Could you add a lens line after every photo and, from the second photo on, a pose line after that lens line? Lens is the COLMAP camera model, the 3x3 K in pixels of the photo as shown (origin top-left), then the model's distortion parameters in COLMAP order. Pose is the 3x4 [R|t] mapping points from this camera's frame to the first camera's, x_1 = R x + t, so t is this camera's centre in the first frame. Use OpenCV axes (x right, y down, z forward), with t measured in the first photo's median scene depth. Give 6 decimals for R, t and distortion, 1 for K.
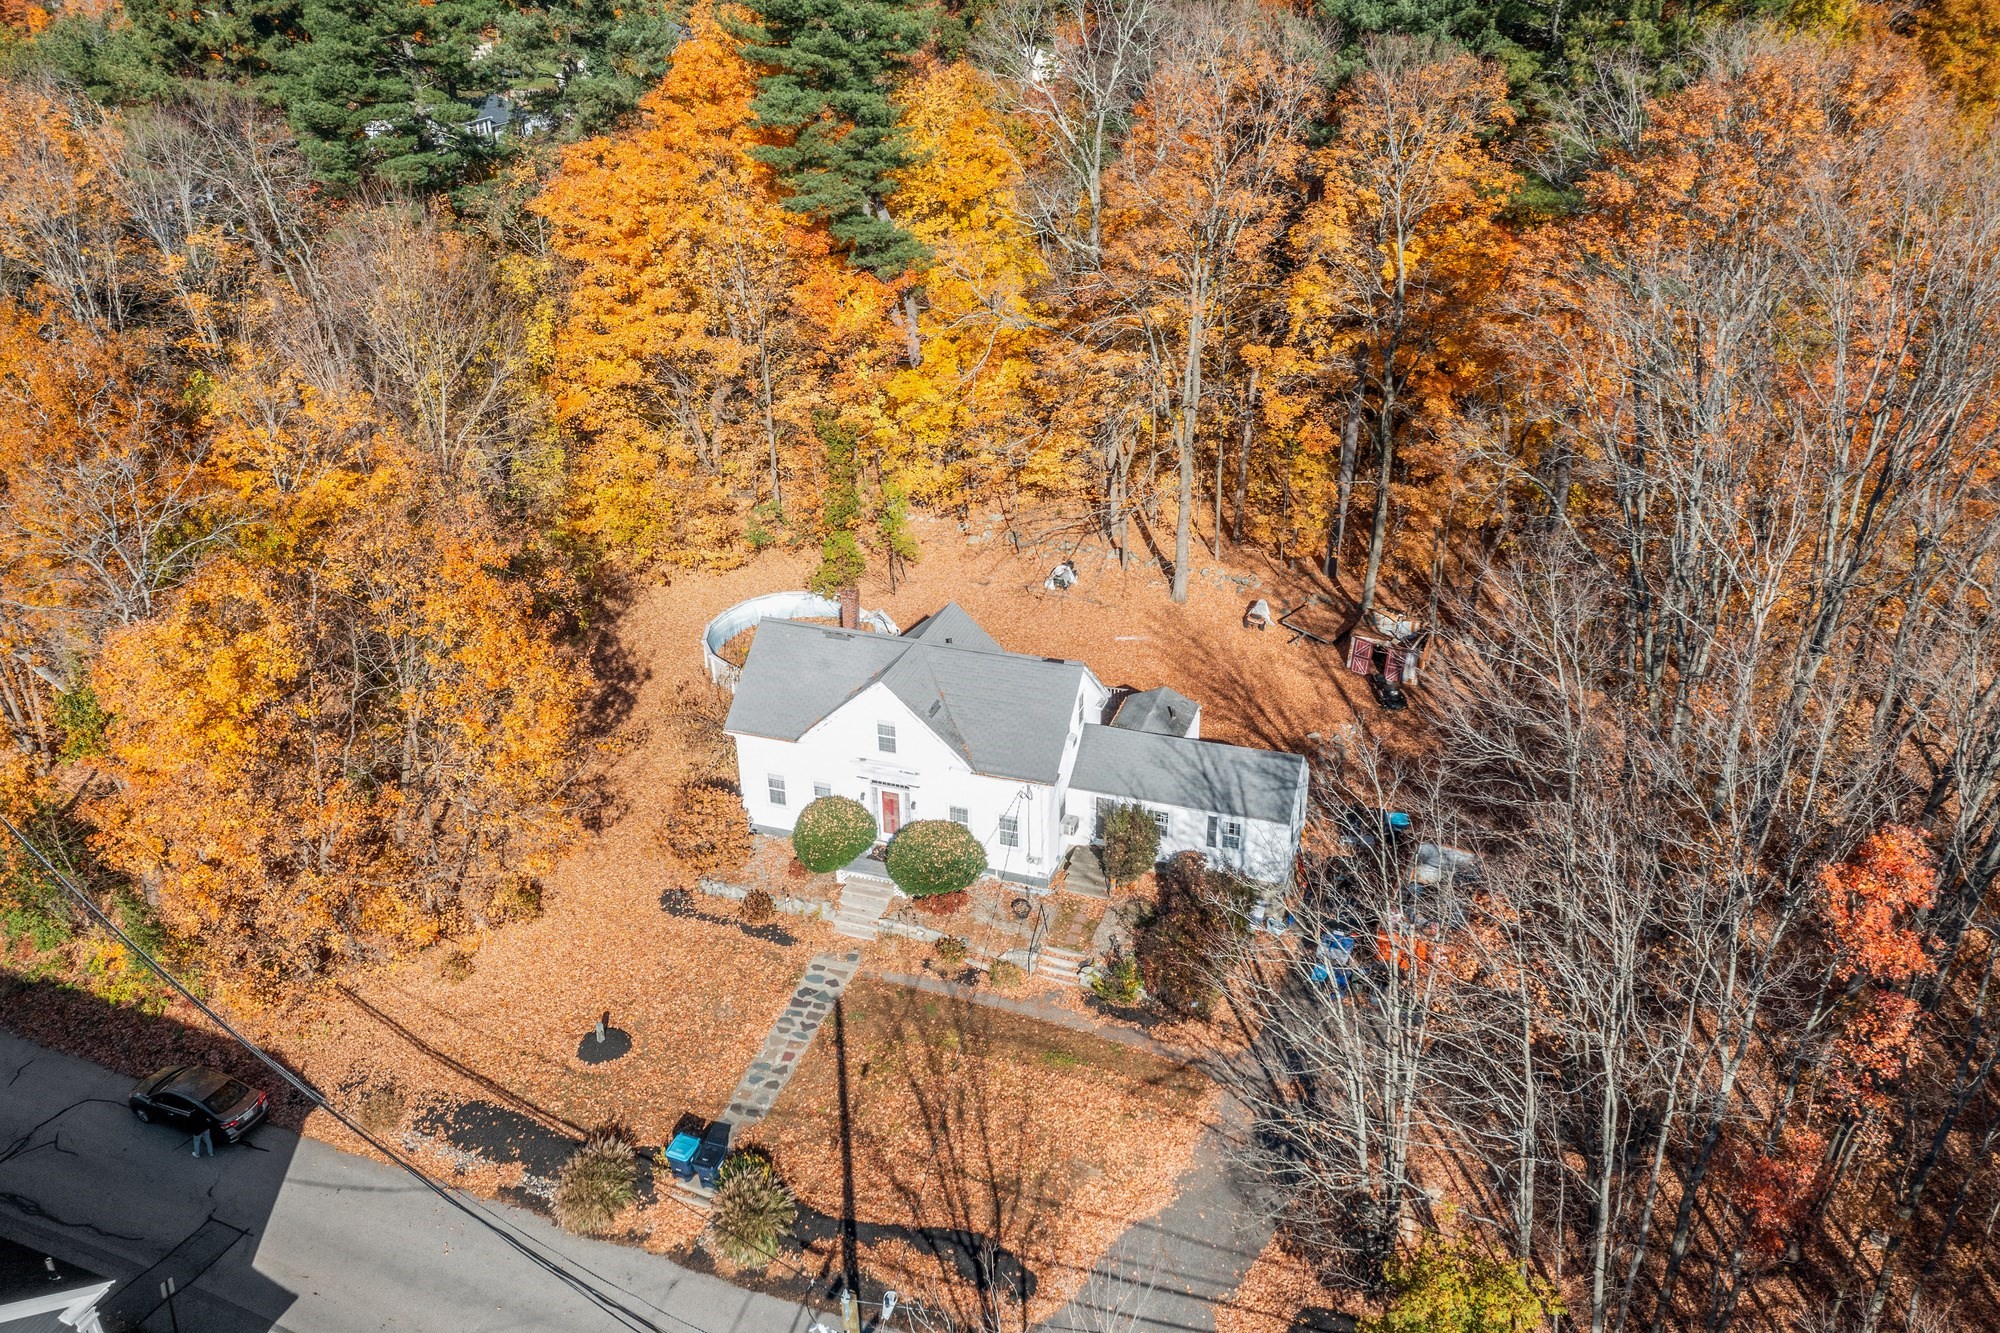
lens RADIAL K [[1563.2, 0, 994.4], [0, 1563.2, 662.8], [0, 0, 1]] dist [-0.024144, 0.004067]
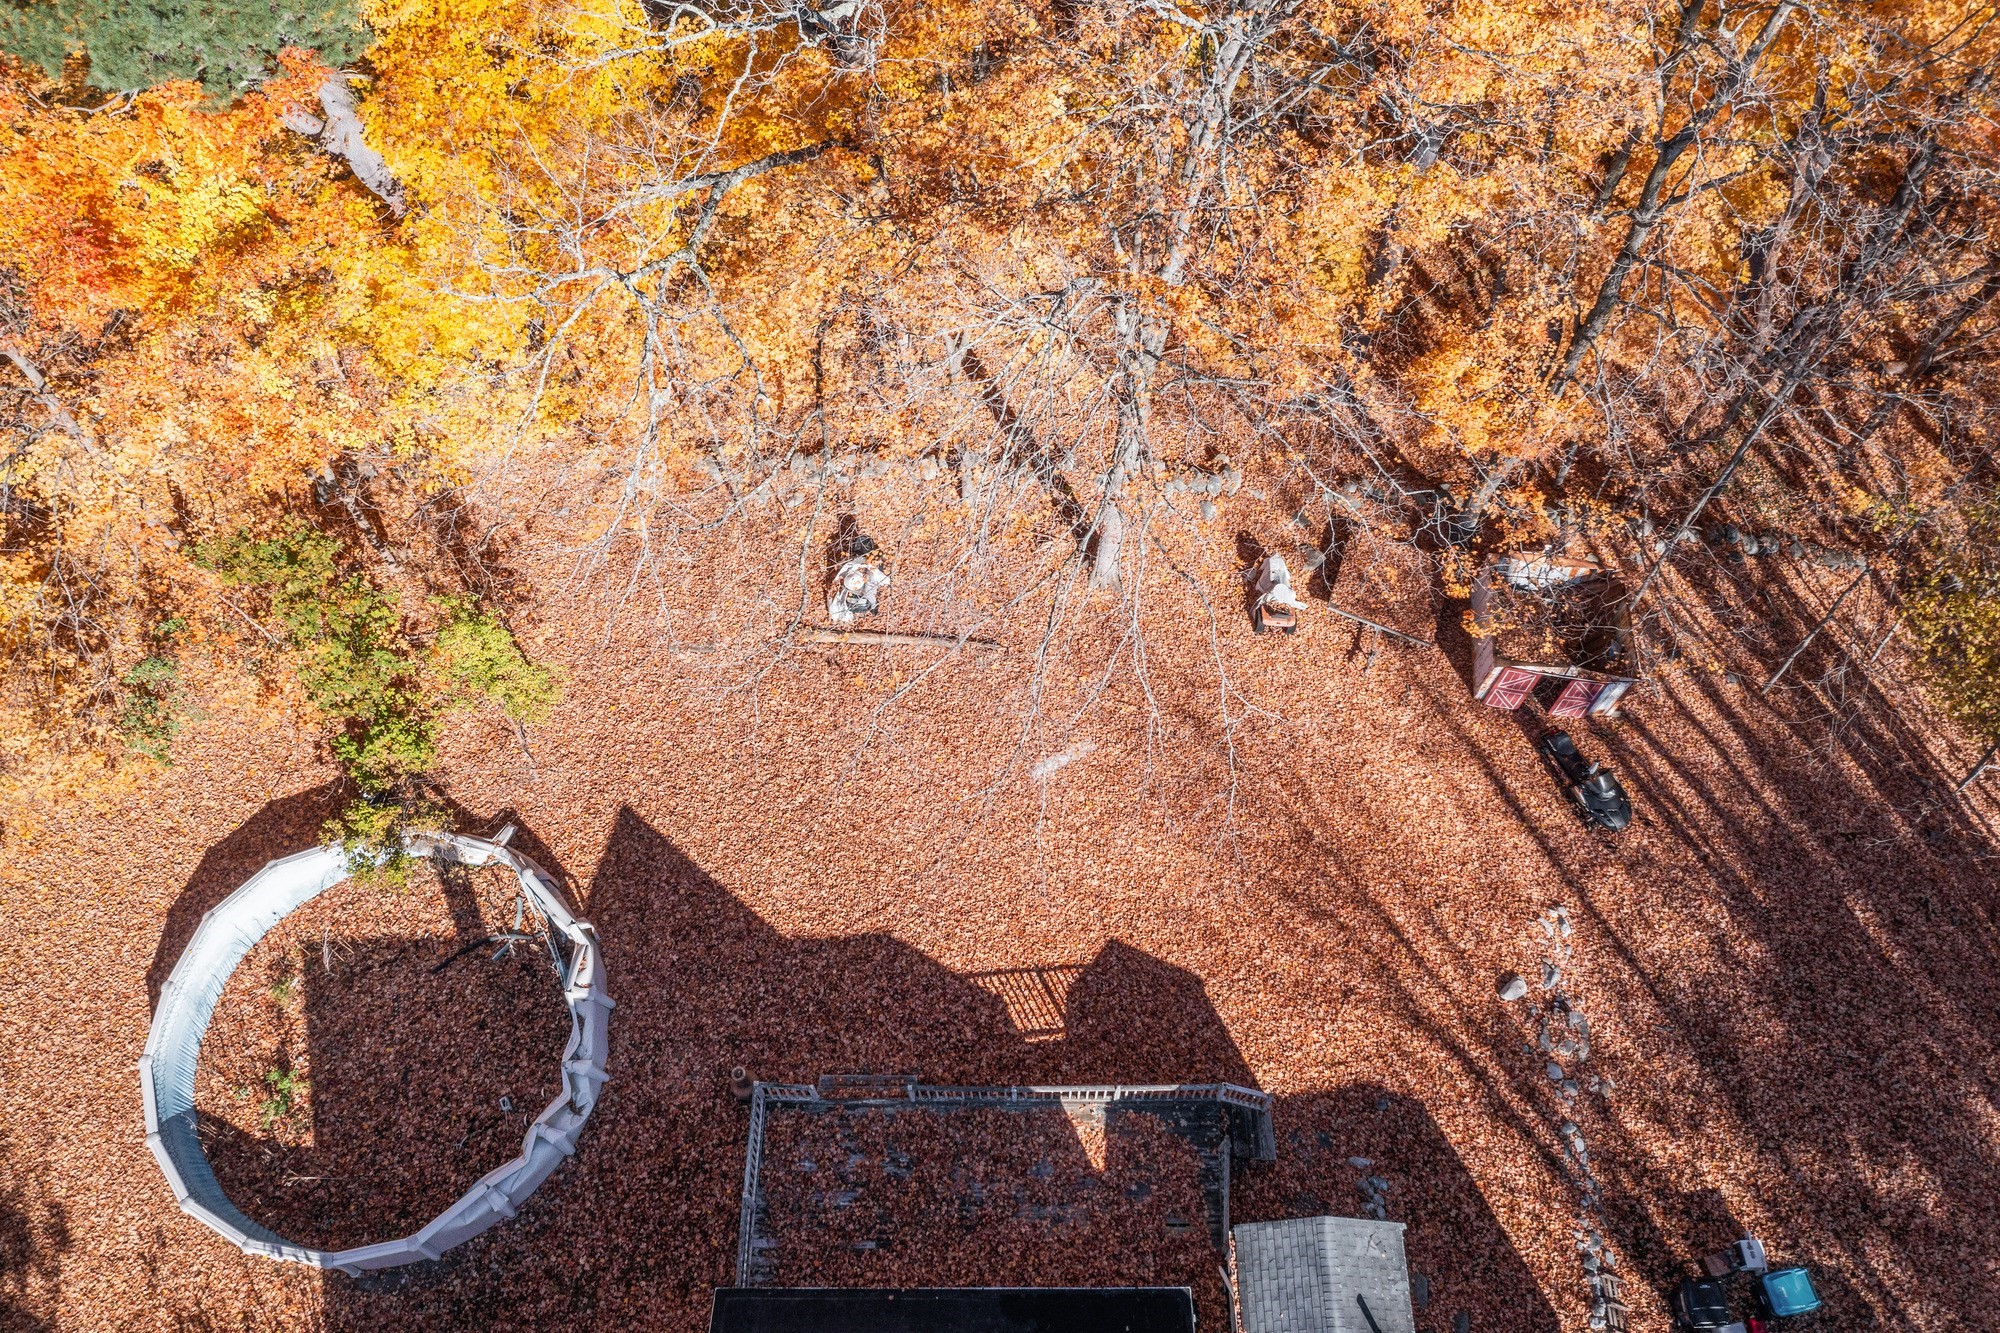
lens RADIAL K [[1563.2, 0, 994.4], [0, 1563.2, 662.8], [0, 0, 1]] dist [-0.024144, 0.004067]
pose [[0.944012, -0.282696, 0.170072, -0.008410], [0.155521, 0.835957, 0.526297, -0.389259], [-0.290955, -0.470381, 0.833119, 0.815552]]
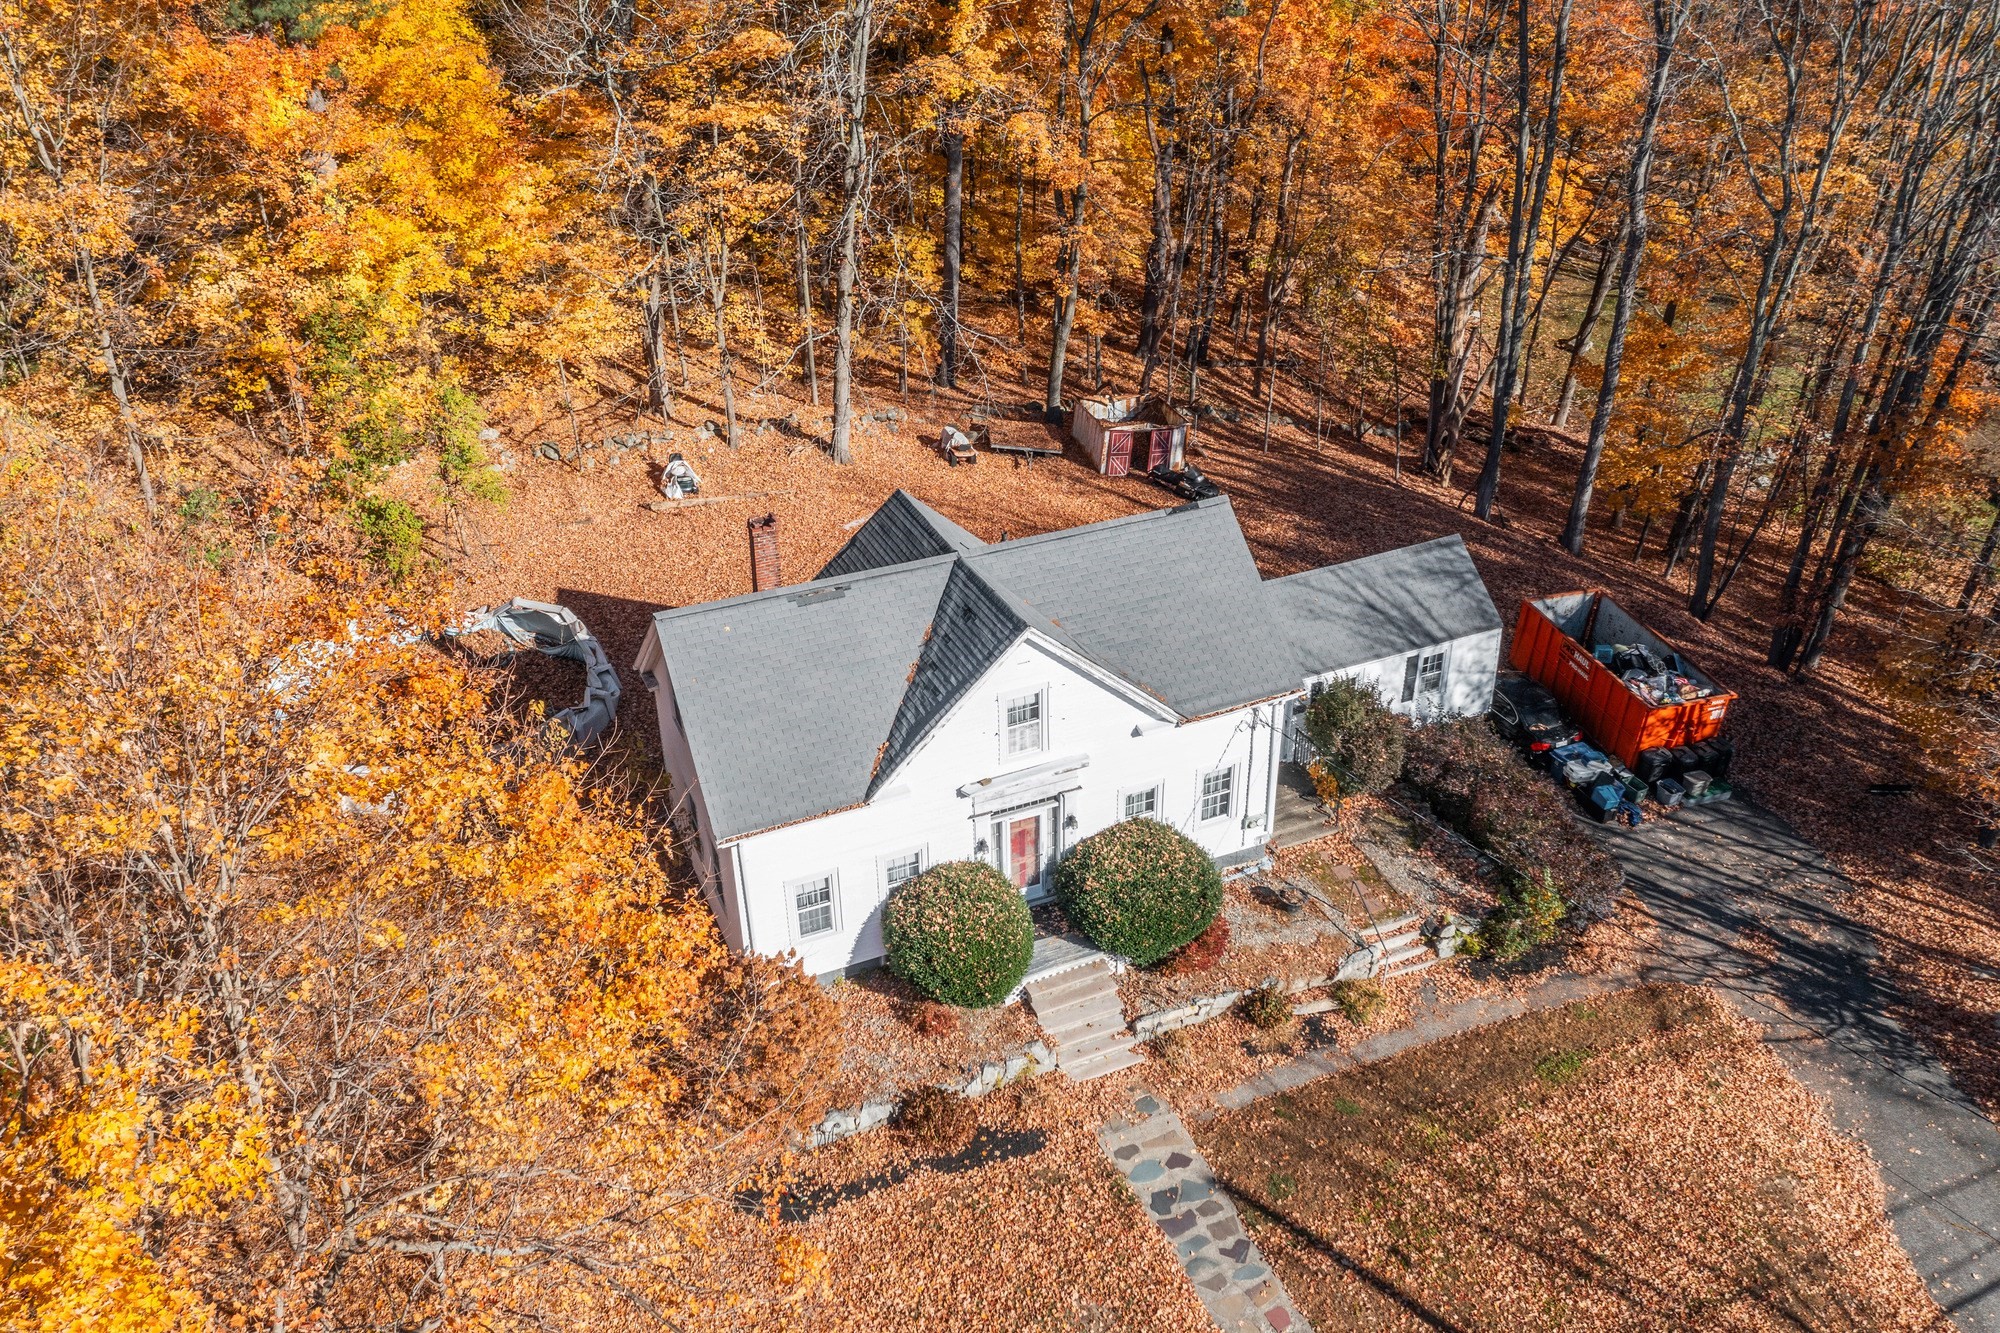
lens RADIAL K [[1563.2, 0, 994.4], [0, 1563.2, 662.8], [0, 0, 1]] dist [-0.024144, 0.004067]
pose [[0.729988, -0.343563, 0.590832, -0.391855], [0.310923, 0.936773, 0.160570, -0.065019], [-0.608641, 0.066489, 0.790655, 0.555661]]
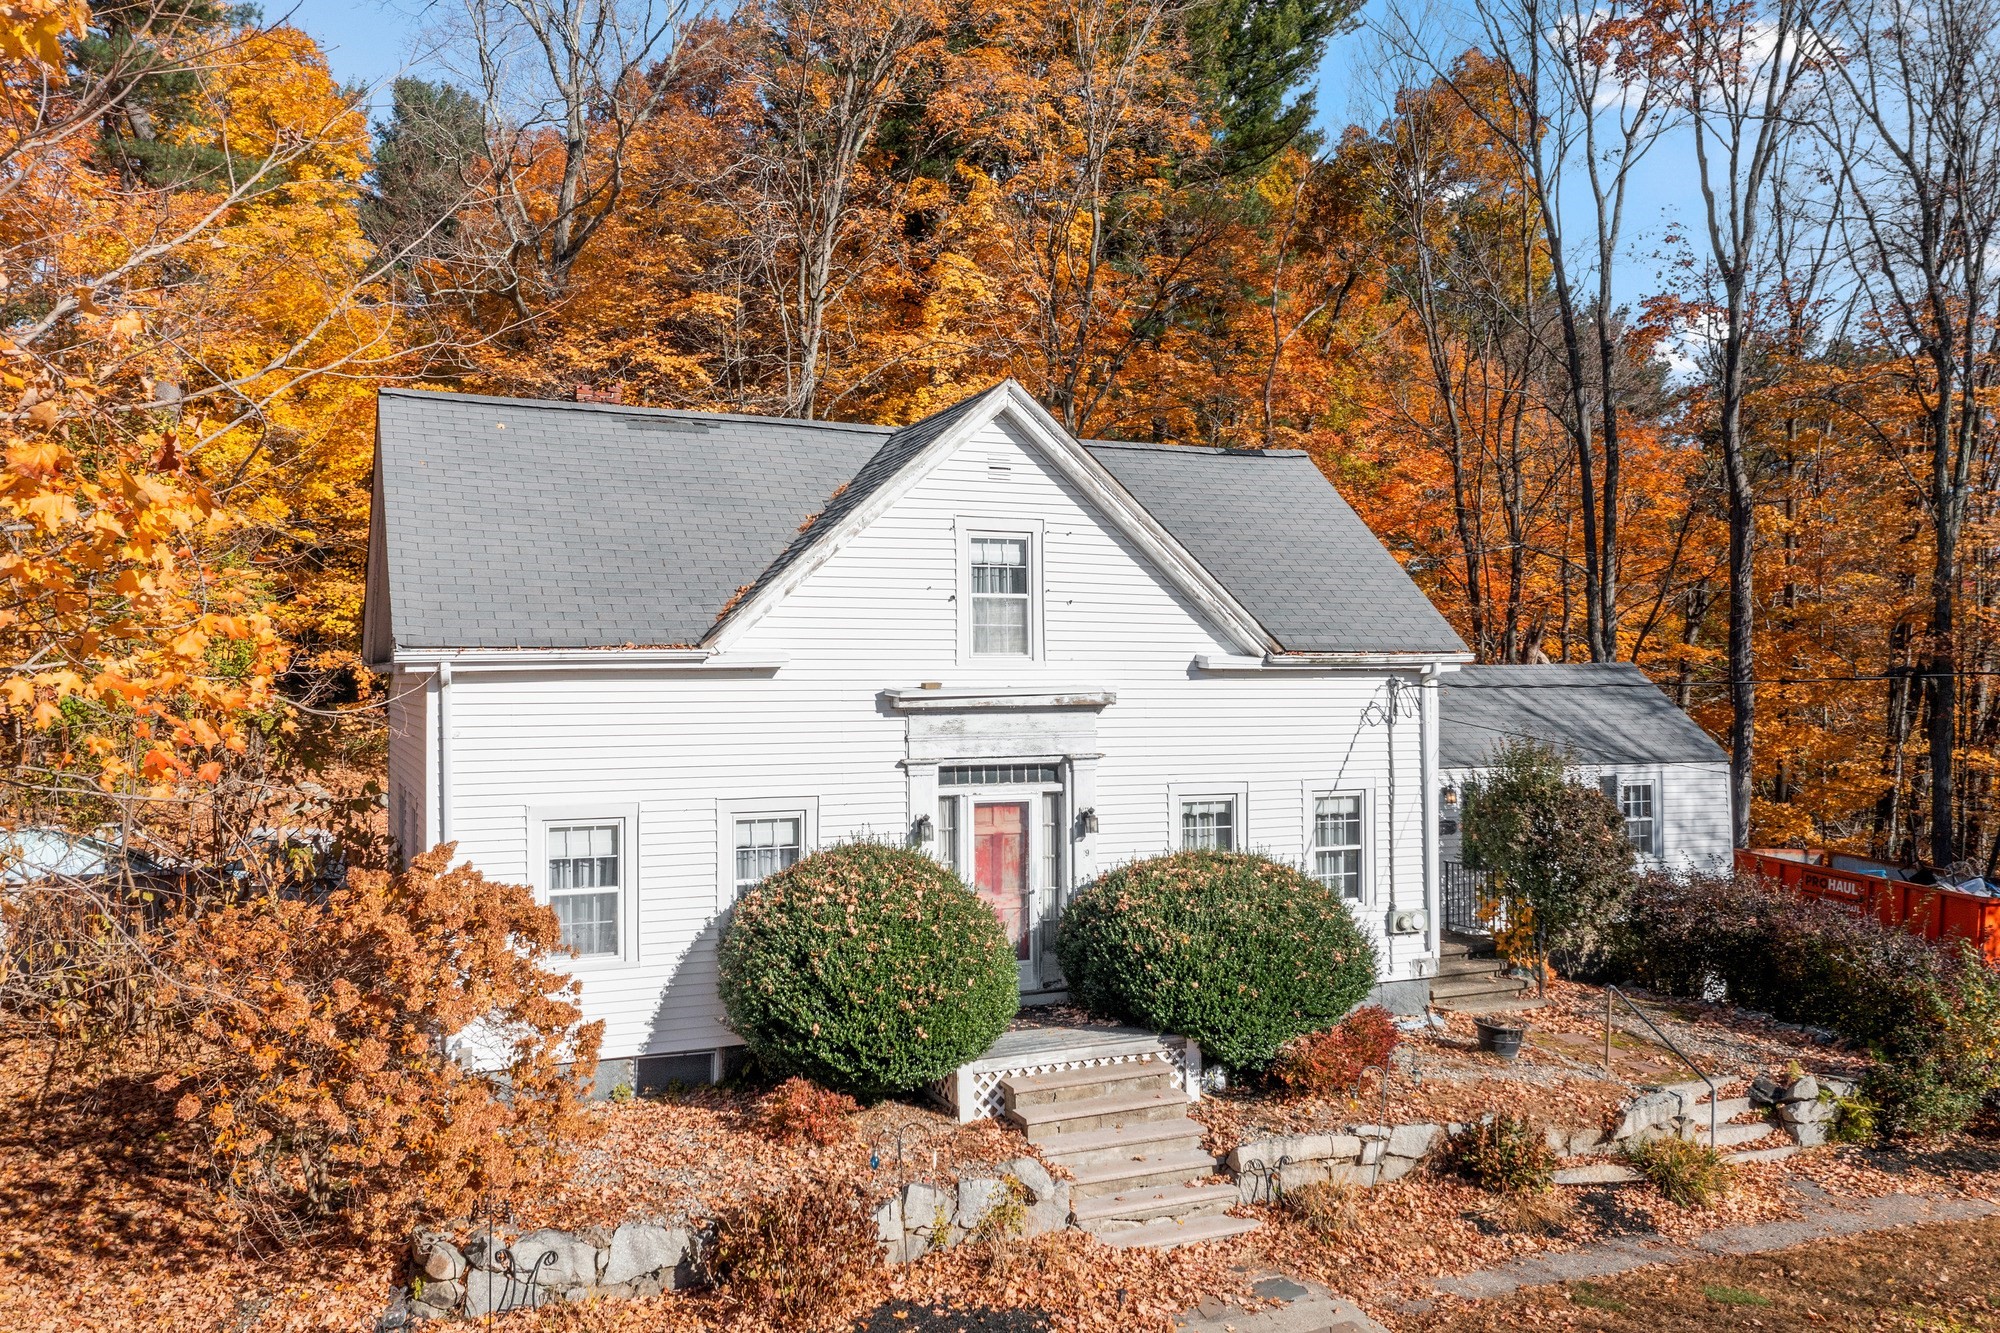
lens RADIAL K [[1563.2, 0, 994.4], [0, 1563.2, 662.8], [0, 0, 1]] dist [-0.024144, 0.004067]
pose [[0.722582, 0.021368, 0.690955, -0.282814], [0.302493, 0.888976, -0.343831, 0.164760], [-0.621589, 0.457455, 0.635895, 0.794012]]
